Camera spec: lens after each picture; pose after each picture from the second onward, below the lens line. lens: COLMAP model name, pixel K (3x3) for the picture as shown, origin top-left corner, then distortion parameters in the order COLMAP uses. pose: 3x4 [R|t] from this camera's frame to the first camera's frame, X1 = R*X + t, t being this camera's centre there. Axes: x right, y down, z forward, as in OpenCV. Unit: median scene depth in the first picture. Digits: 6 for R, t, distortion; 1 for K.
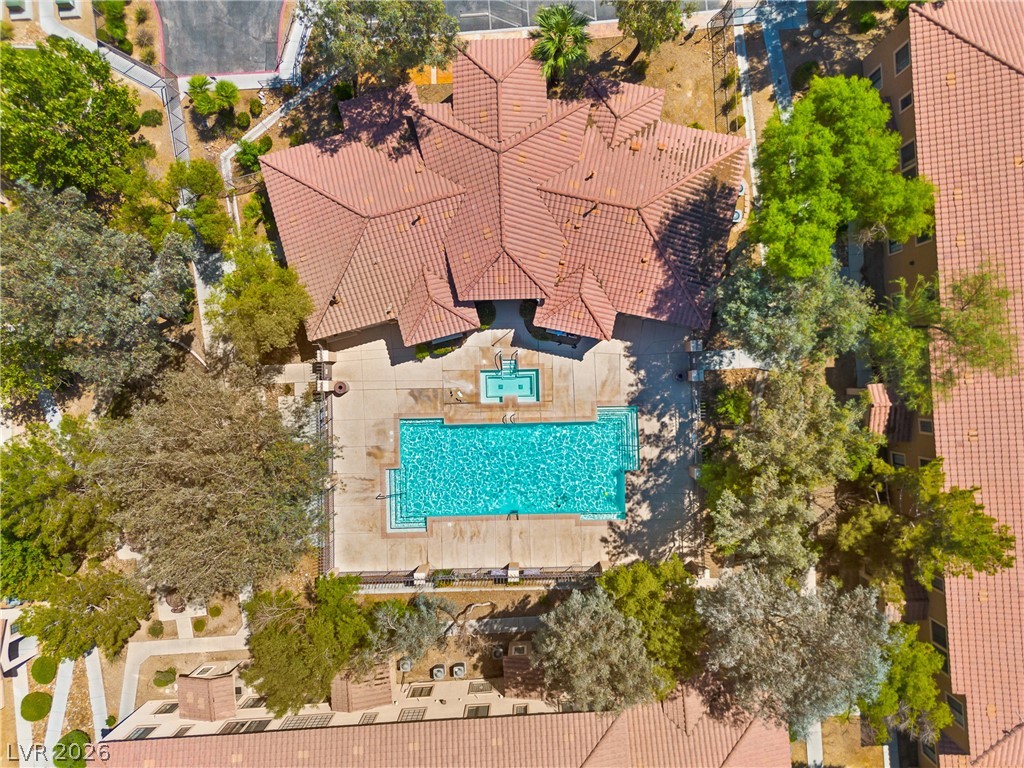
lens RADIAL K [[726.9, 0, 512.0], [0, 726.9, 384.0], [0, 0, 1]] dist [0.060234, -0.059522]
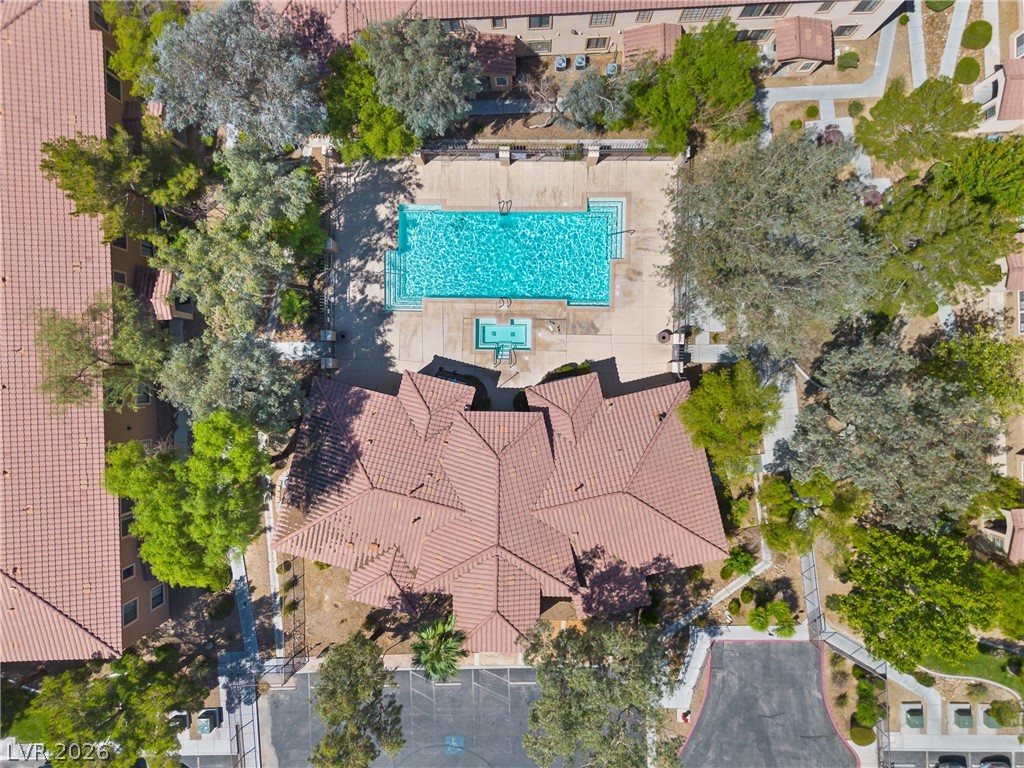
lens RADIAL K [[723.6, 0, 512.0], [0, 723.6, 384.0], [0, 0, 1]] dist [0.068792, -0.071922]
pose [[-0.997787, -0.039325, 0.053606, -0.077922], [0.038530, -0.999133, -0.015784, -0.054819], [0.054181, -0.013683, 0.998437, -0.057012]]
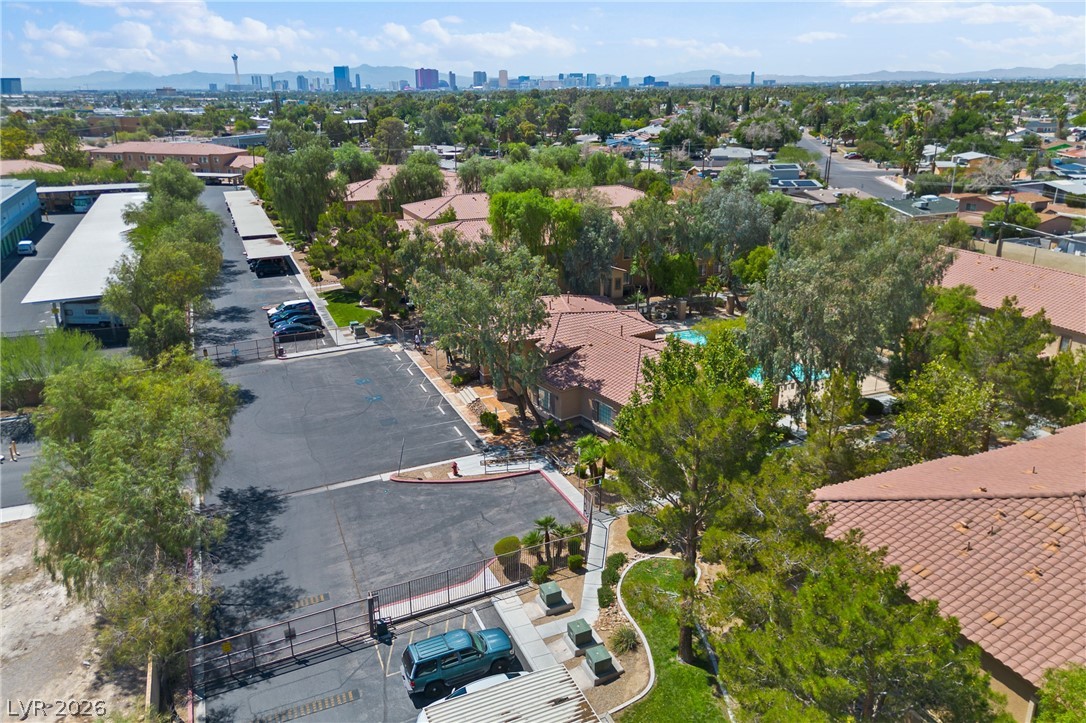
lens RADIAL K [[767.7, 0, 545.5], [0, 767.7, 329.6], [0, 0, 1]] dist [0.082511, -0.094353]
pose [[-0.346092, -0.262475, 0.900737, -1.275045], [0.938116, -0.109722, 0.328481, -0.774861], [0.012613, 0.958680, 0.284206, 0.530174]]
